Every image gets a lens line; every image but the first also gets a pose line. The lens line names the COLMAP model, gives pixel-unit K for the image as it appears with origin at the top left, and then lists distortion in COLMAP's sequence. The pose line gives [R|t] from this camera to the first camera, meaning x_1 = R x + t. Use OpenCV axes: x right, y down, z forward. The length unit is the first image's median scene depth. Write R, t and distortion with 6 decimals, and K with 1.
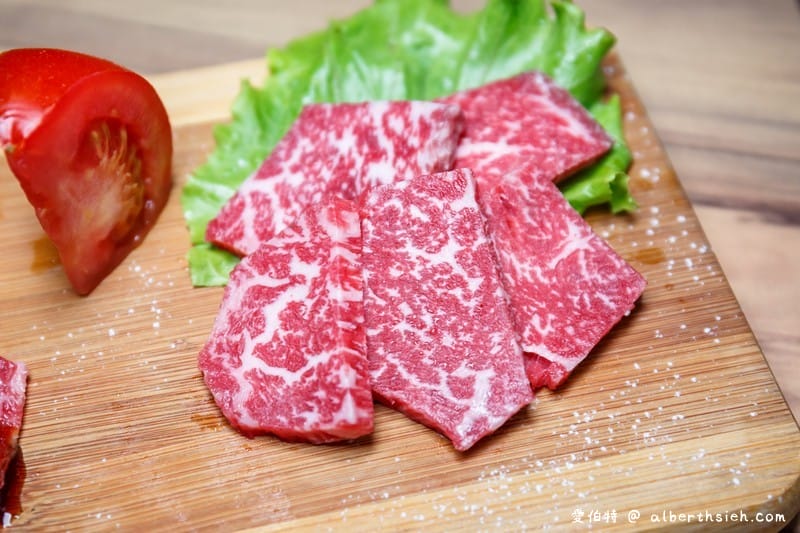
lens RADIAL K [[1307.3, 0, 399.8], [0, 1307.3, 266.4], [0, 0, 1]] dist [0.018279, 0.000000]
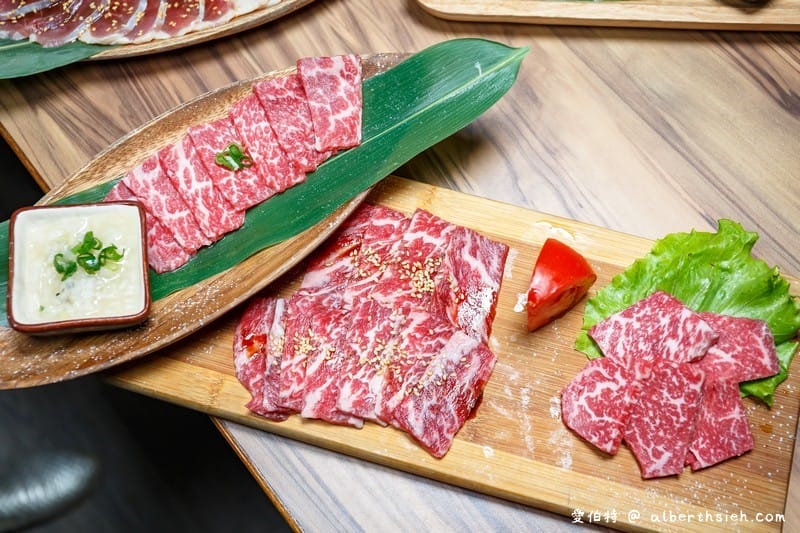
lens RADIAL K [[1088.9, 0, 400.0], [0, 1088.9, 266.7], [0, 0, 1]] dist [-0.024991, 0.000000]
pose [[0.873923, 0.455256, -0.170295, -0.177434], [-0.393483, 0.868311, 0.302005, -0.609336], [0.285359, -0.196921, 0.937973, -0.919342]]
